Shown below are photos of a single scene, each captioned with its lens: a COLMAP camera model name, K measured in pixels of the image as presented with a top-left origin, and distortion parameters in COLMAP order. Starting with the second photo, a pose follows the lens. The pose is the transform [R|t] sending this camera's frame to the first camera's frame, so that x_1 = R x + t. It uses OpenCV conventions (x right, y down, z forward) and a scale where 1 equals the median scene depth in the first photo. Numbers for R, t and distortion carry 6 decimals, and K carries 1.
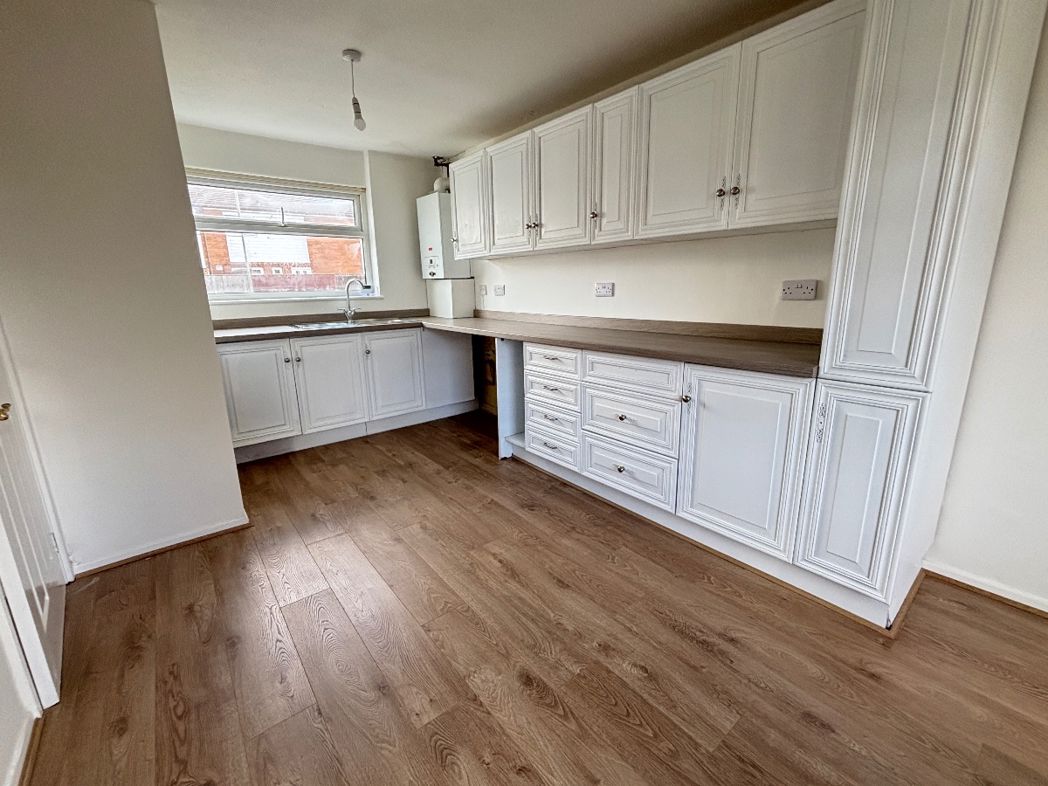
lens RADIAL K [[455.0, 0, 521.3], [0, 455.0, 389.0], [0, 0, 1]] dist [0.016279, -0.000090]
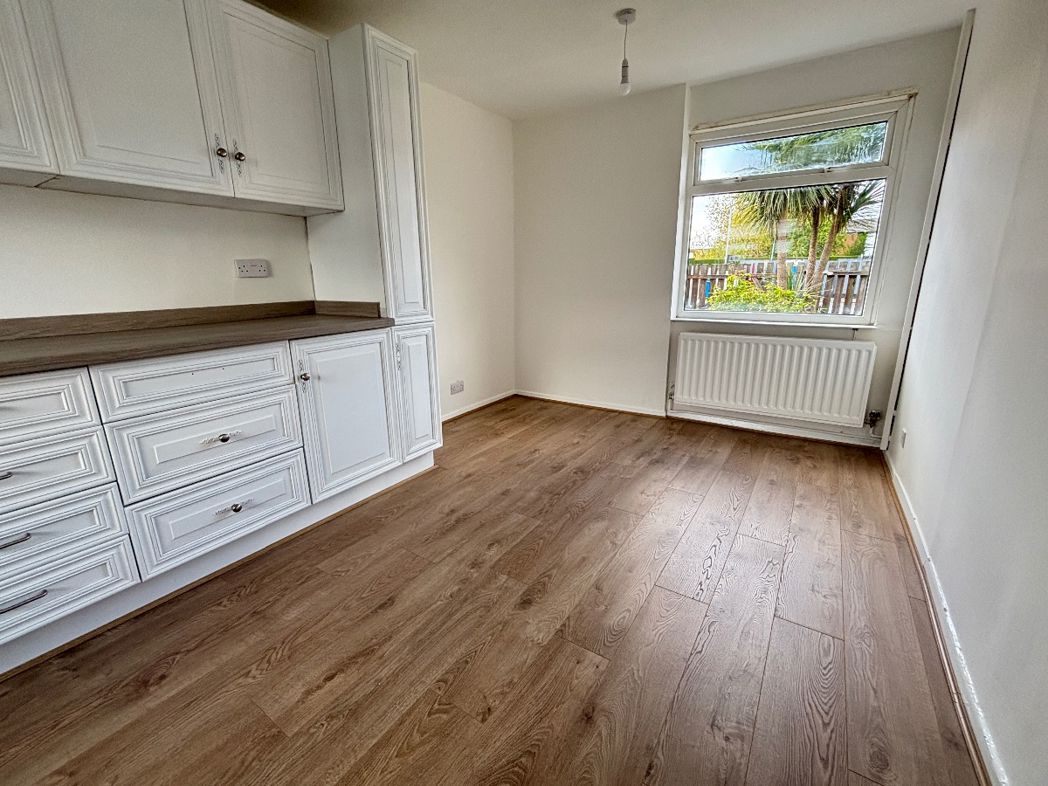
lens RADIAL K [[455.0, 0, 521.3], [0, 455.0, 389.0], [0, 0, 1]] dist [0.016279, -0.000090]
pose [[-0.299098, -0.207570, 0.931373, -0.672239], [0.241374, 0.927853, 0.284300, -0.118366], [-0.923189, 0.309843, -0.227417, 0.819656]]
